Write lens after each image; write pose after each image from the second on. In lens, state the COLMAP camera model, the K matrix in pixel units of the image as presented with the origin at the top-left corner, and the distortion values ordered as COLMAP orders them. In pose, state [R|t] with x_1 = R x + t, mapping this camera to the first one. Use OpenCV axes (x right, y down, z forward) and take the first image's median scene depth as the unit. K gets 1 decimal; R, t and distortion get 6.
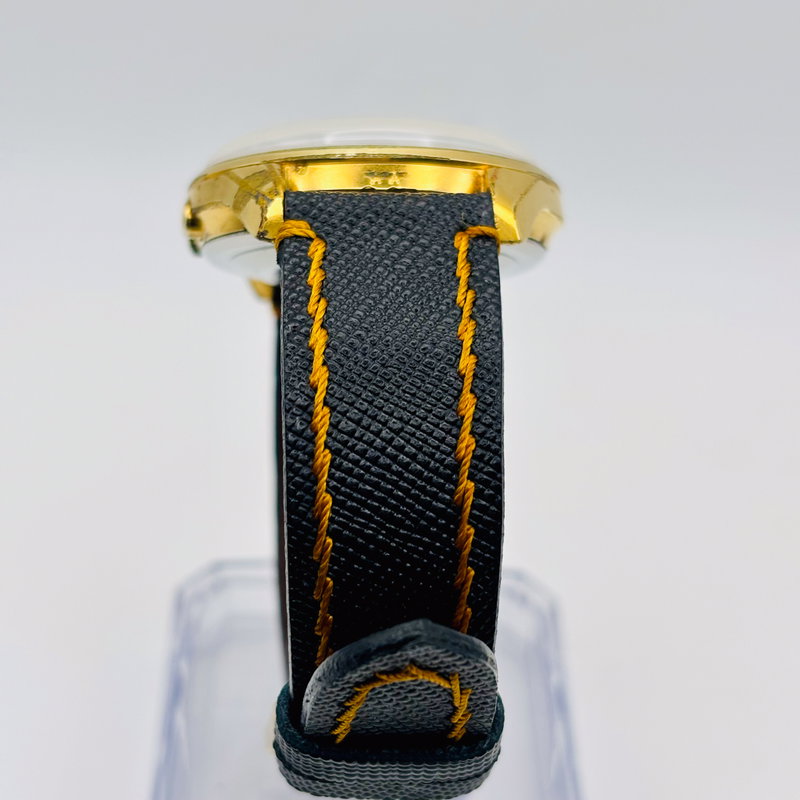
lens RADIAL K [[1709.8, 0, 400.2], [0, 1709.8, 399.3], [0, 0, 1]] dist [0.305467, 0.000000]
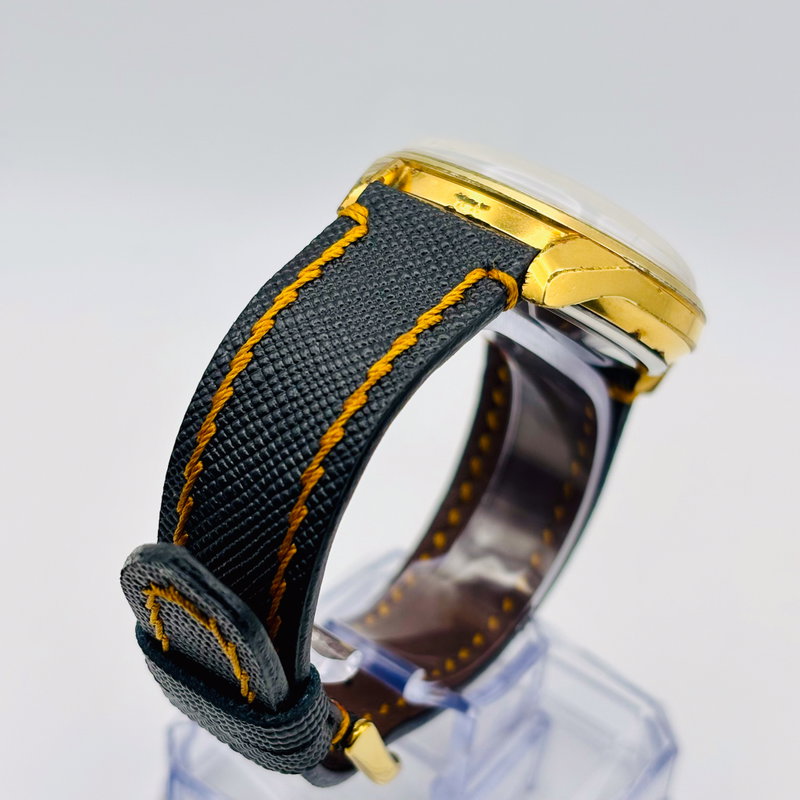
lens RADIAL K [[1709.8, 0, 400.0], [0, 1709.8, 400.8], [0, 0, 1]] dist [0.305467, 0.000000]
pose [[0.777080, 0.382004, -0.500219, 0.582408], [-0.416750, 0.907862, 0.045896, -0.057010], [0.471663, 0.172801, 0.864681, 0.111542]]
